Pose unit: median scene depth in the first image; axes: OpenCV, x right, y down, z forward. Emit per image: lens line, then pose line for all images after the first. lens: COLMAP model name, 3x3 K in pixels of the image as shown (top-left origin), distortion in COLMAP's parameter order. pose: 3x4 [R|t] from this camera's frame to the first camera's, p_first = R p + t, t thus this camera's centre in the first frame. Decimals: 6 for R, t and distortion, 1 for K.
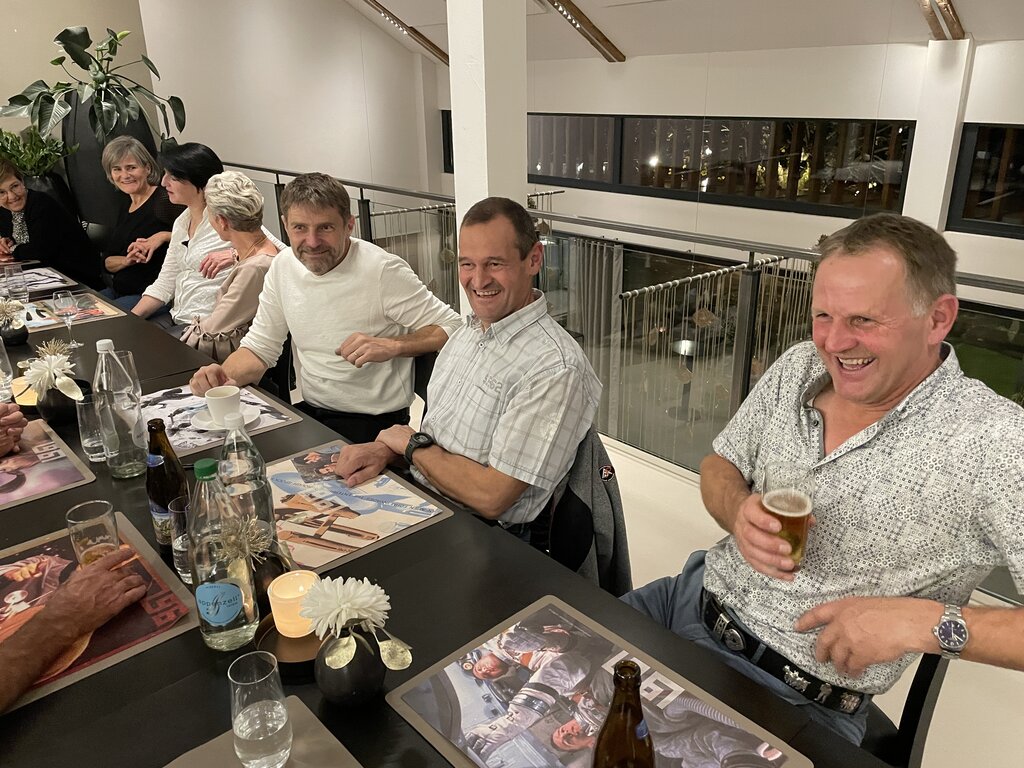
lens RADIAL K [[779.9, 0, 521.4], [0, 779.9, 388.9], [0, 0, 1]] dist [0.086214, -0.113391]
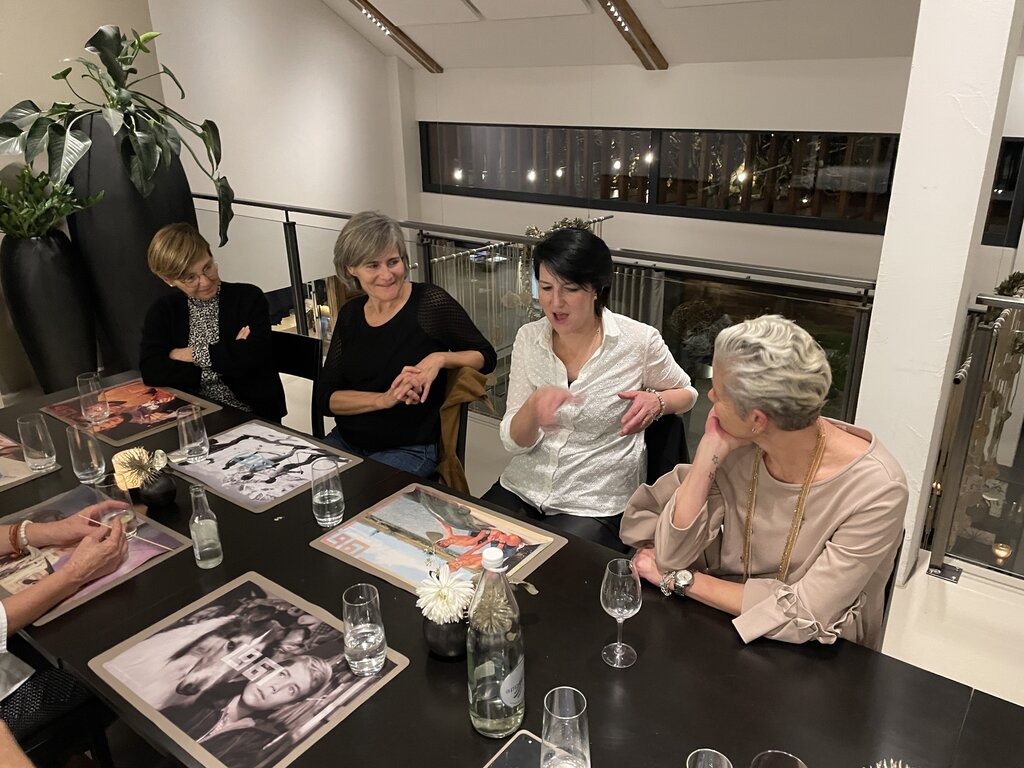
lens RADIAL K [[779.9, 0, 512.2], [0, 779.9, 378.9], [0, 0, 1]] dist [0.086214, -0.113391]
pose [[0.986000, -0.067027, 0.152682, -0.265489], [0.069821, 0.997475, -0.013004, -0.089428], [-0.151424, 0.023482, 0.988190, 0.207207]]
